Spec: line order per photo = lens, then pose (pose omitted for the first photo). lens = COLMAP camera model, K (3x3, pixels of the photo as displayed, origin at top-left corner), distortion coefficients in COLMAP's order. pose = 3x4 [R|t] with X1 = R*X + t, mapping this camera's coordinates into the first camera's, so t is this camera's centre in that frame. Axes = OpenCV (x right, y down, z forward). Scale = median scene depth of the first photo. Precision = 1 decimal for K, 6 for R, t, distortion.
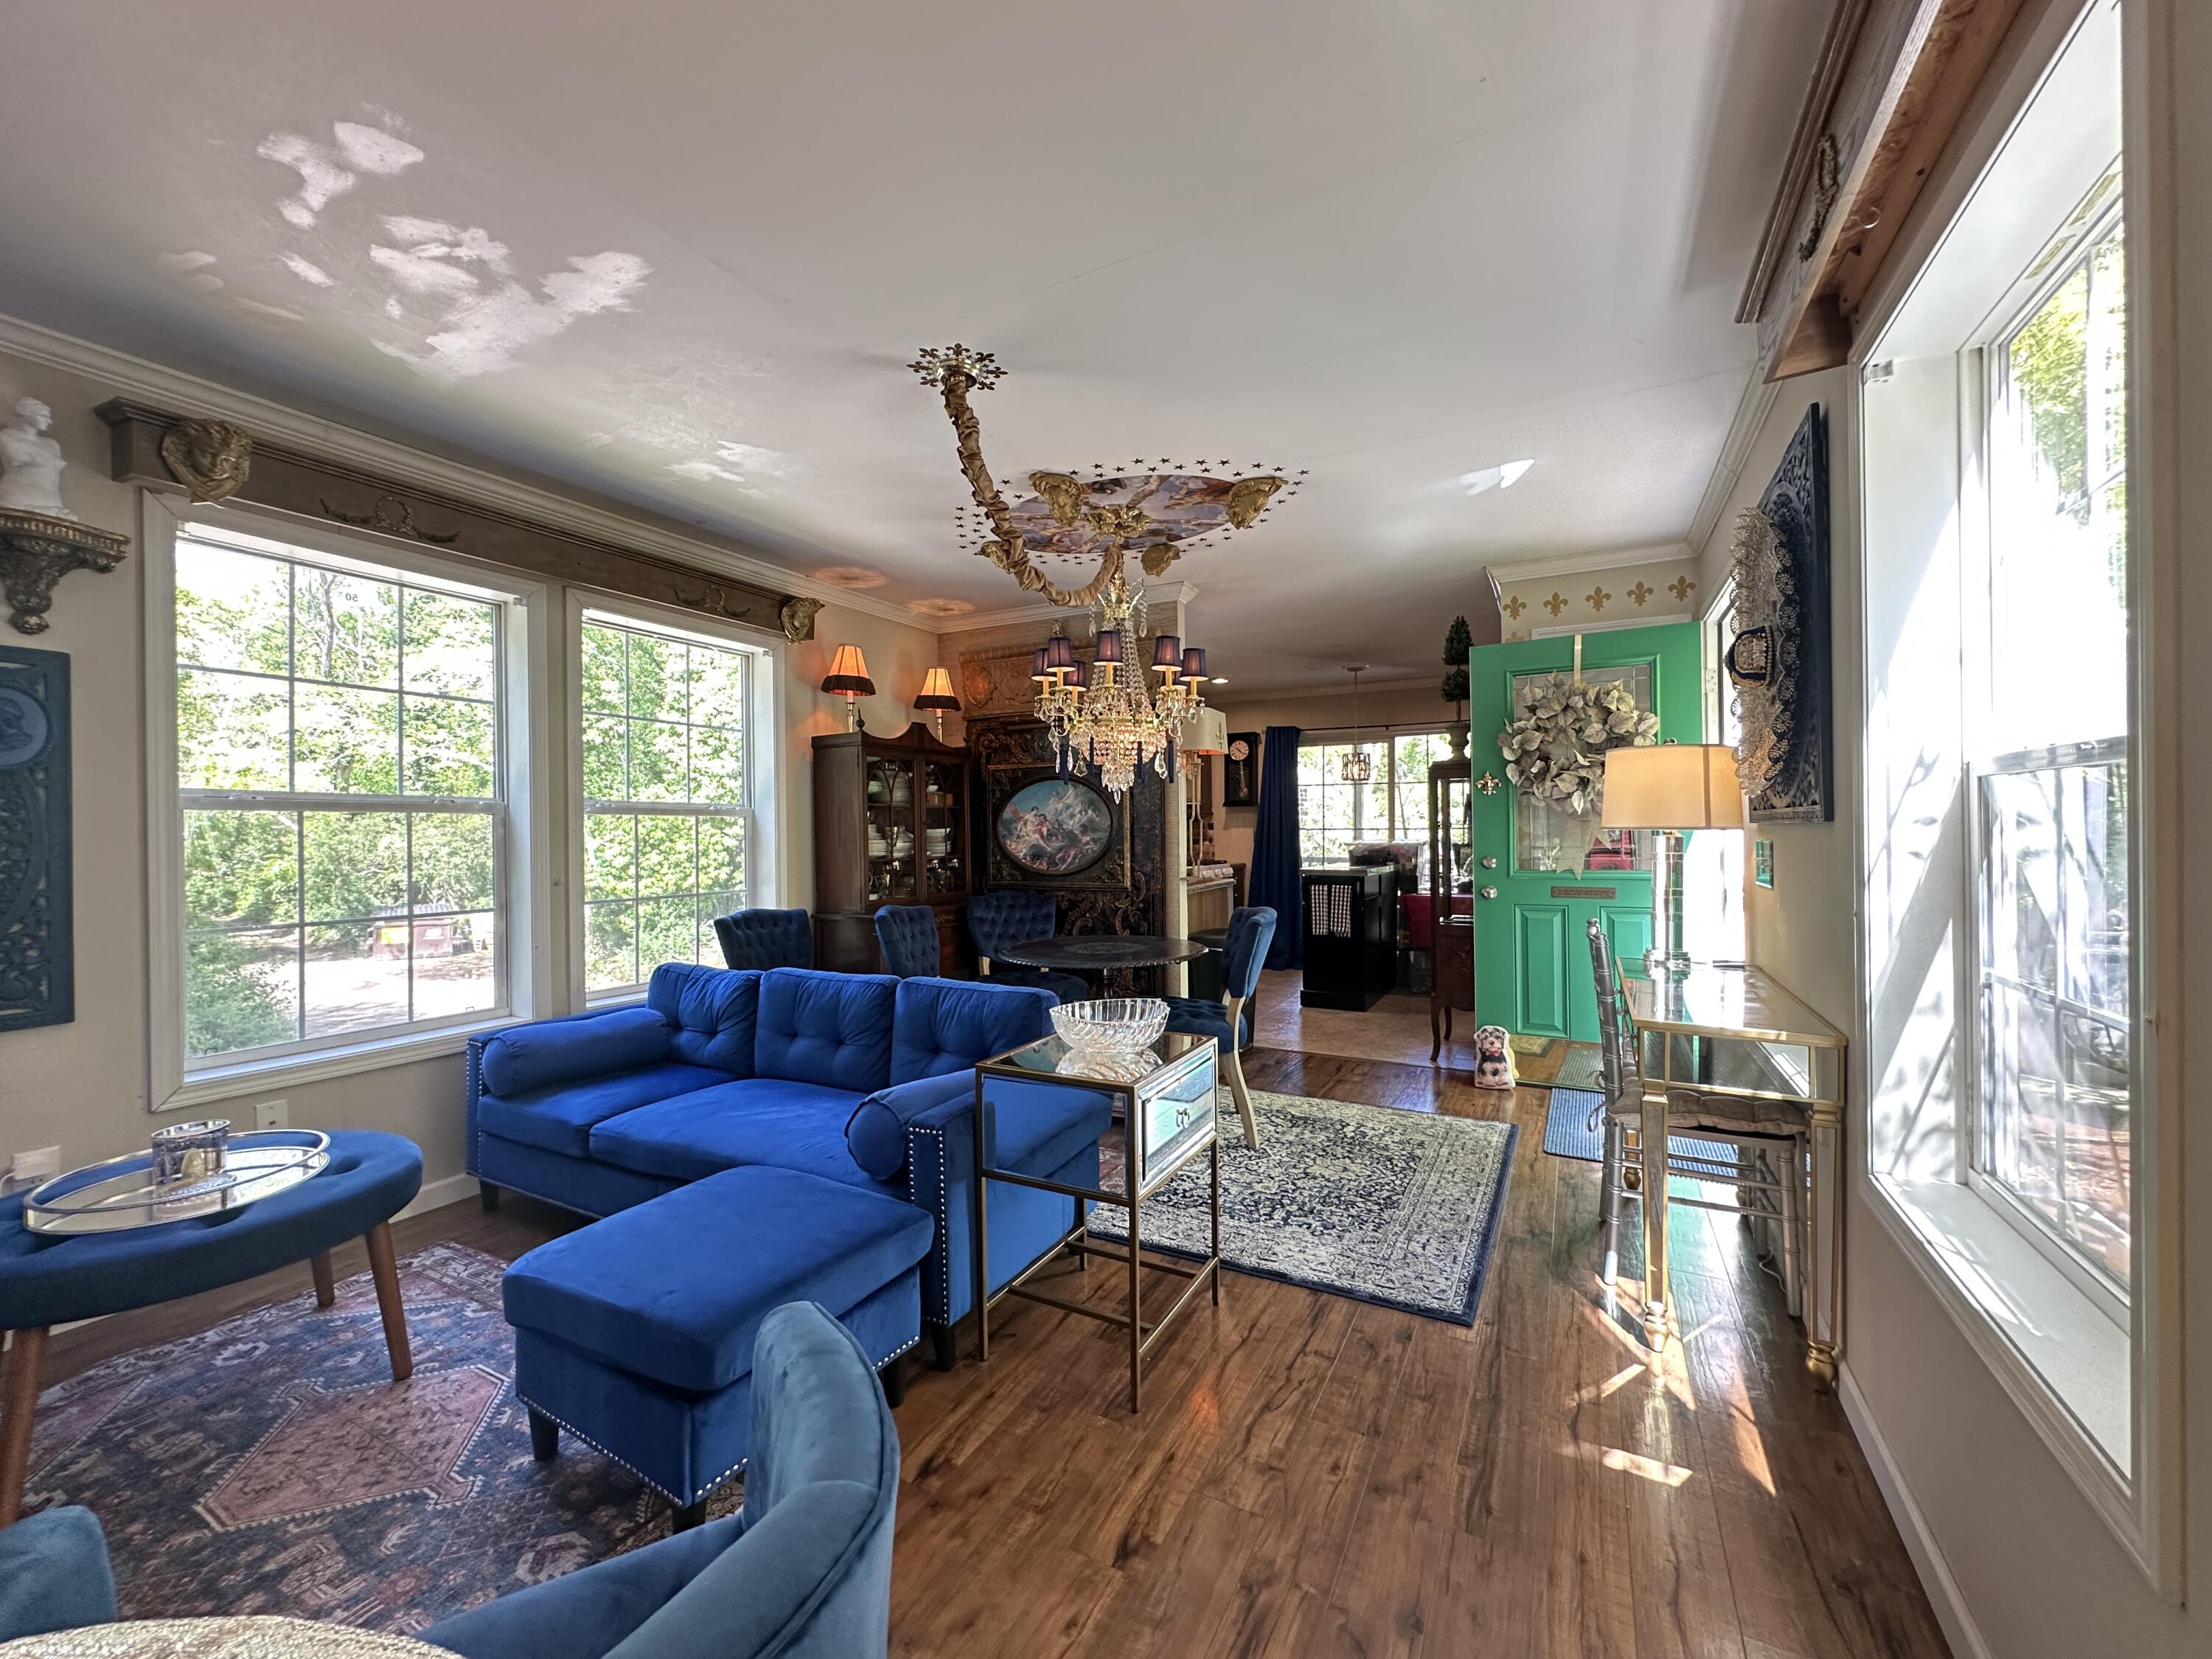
lens RADIAL K [[877.4, 0, 1106.0], [0, 877.4, 829.5], [0, 0, 1]] dist [-0.002335, 0.000182]
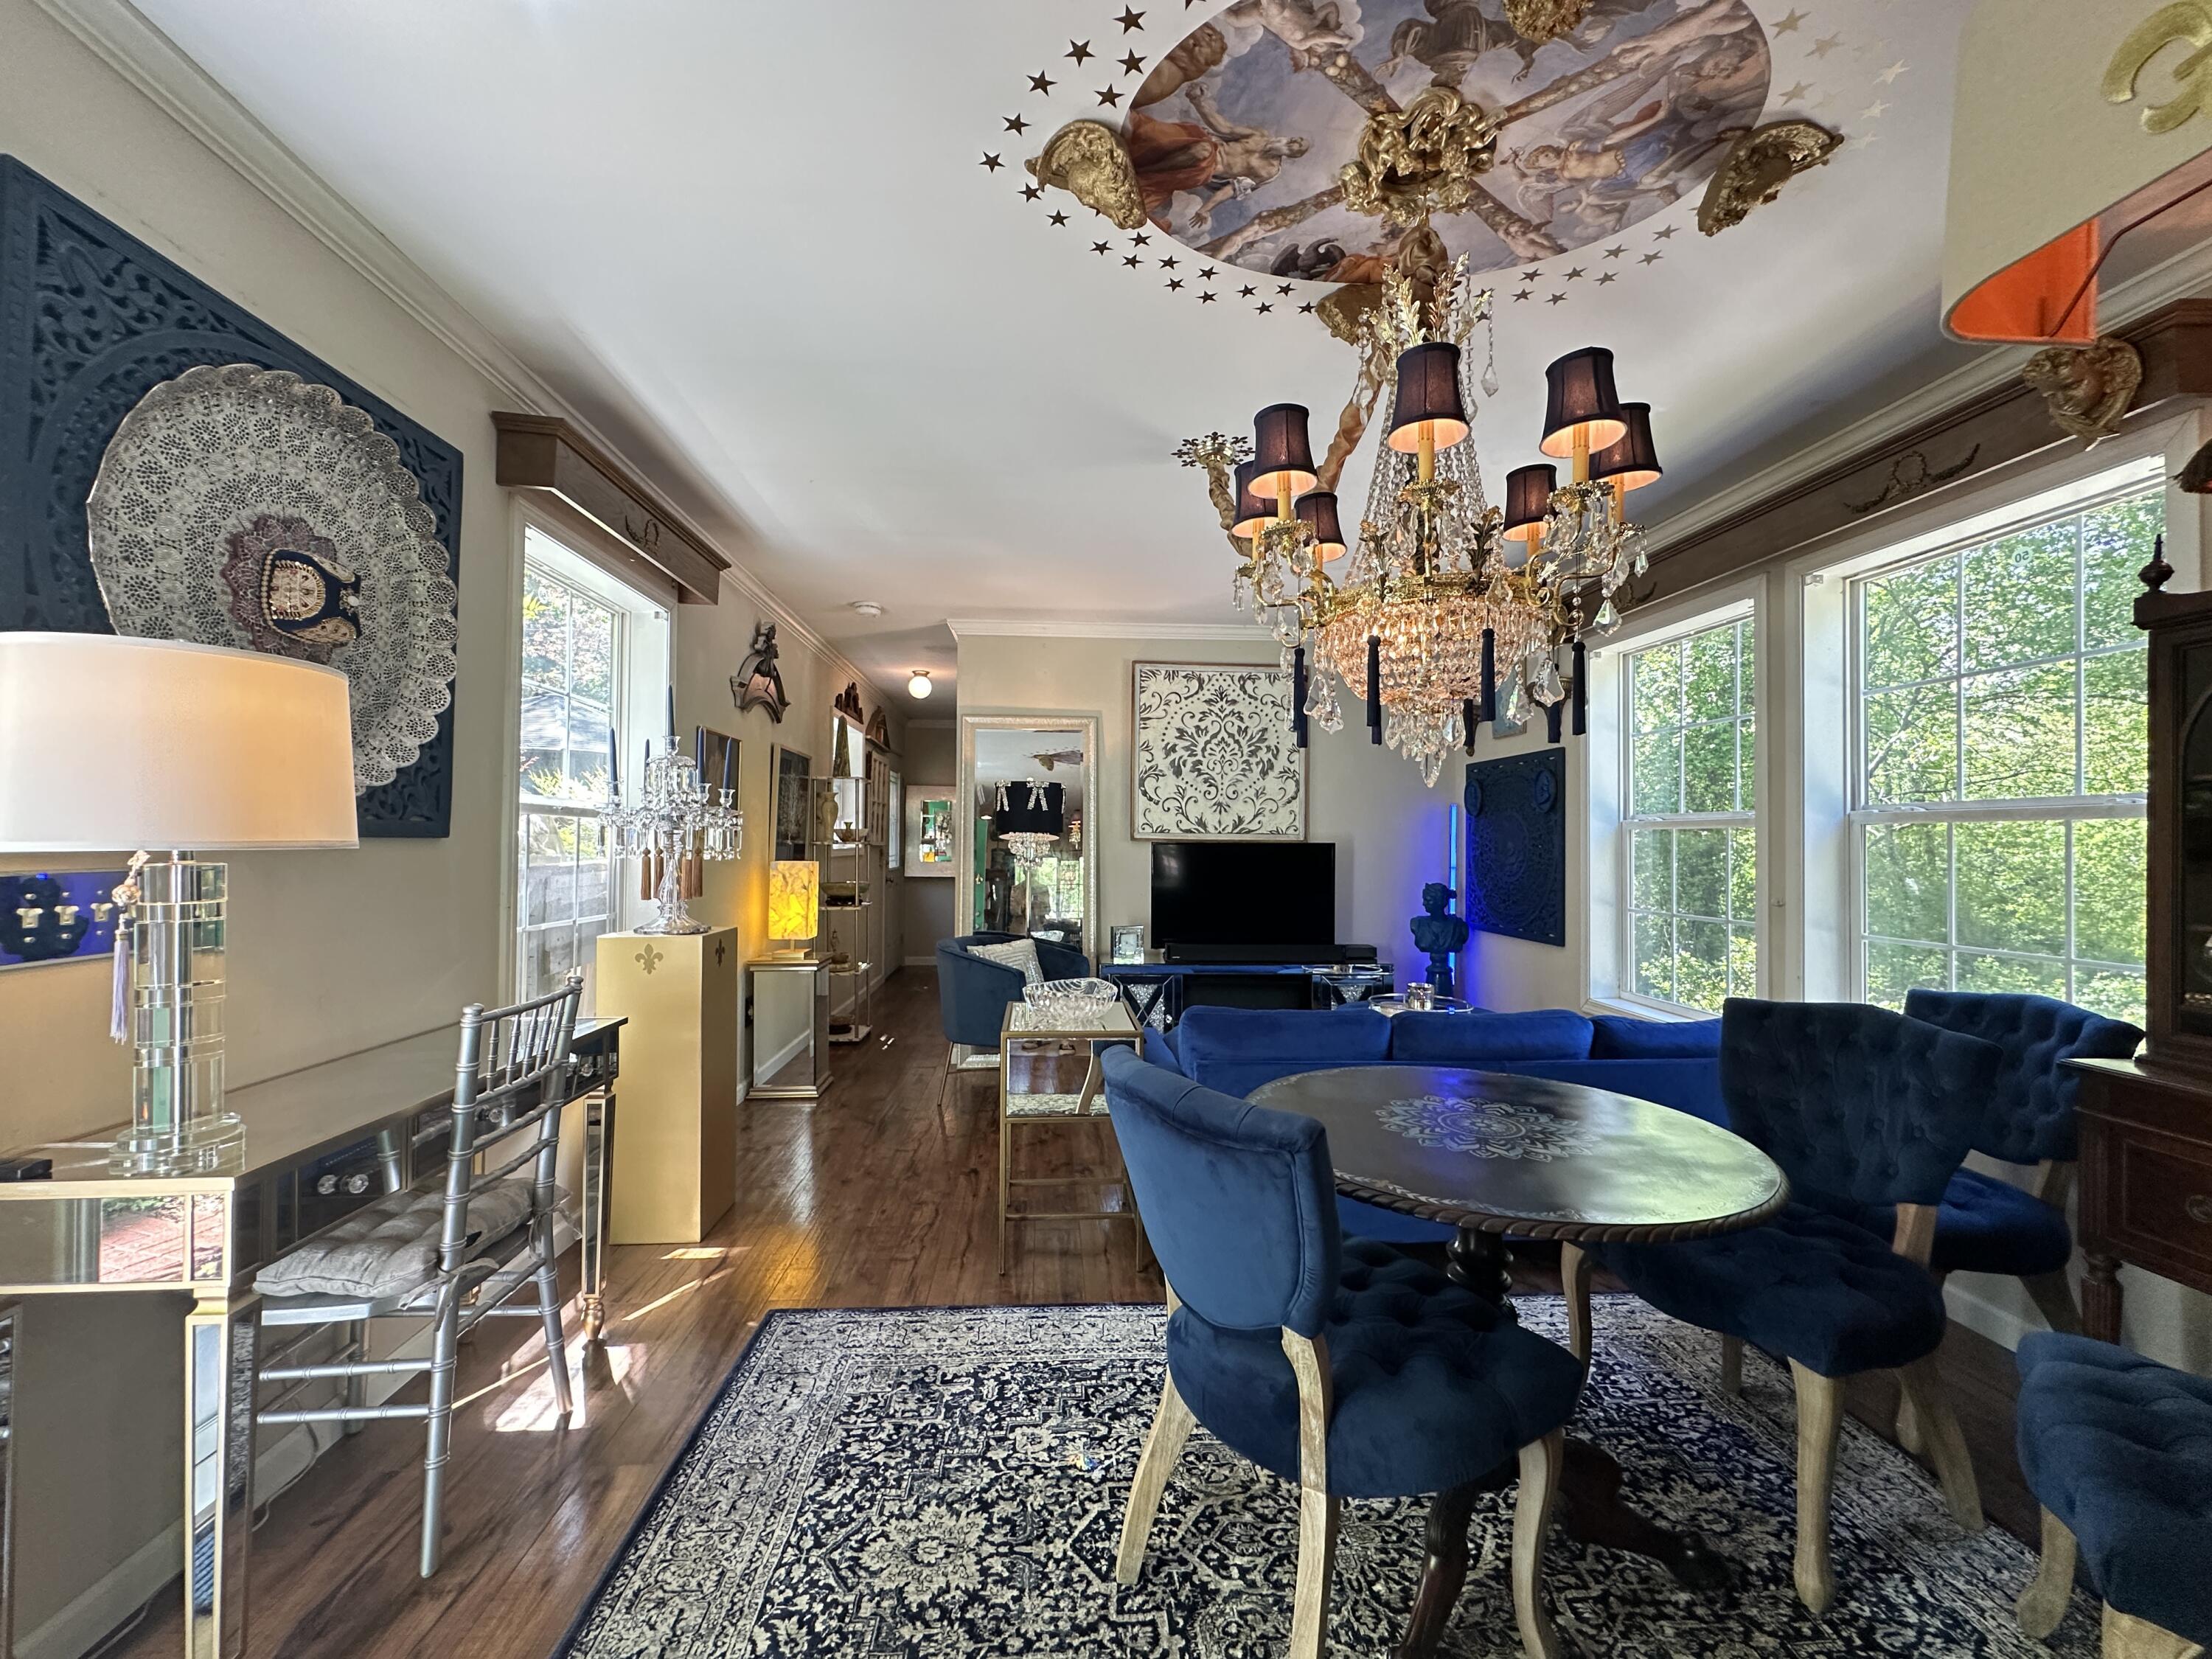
lens RADIAL K [[877.4, 0, 1106.0], [0, 877.4, 829.5], [0, 0, 1]] dist [-0.002335, 0.000182]
pose [[-0.846755, -0.004997, -0.531959, 0.456717], [0.000112, 0.999954, -0.009572, -0.004956], [0.531983, -0.008164, -0.846716, 1.518601]]
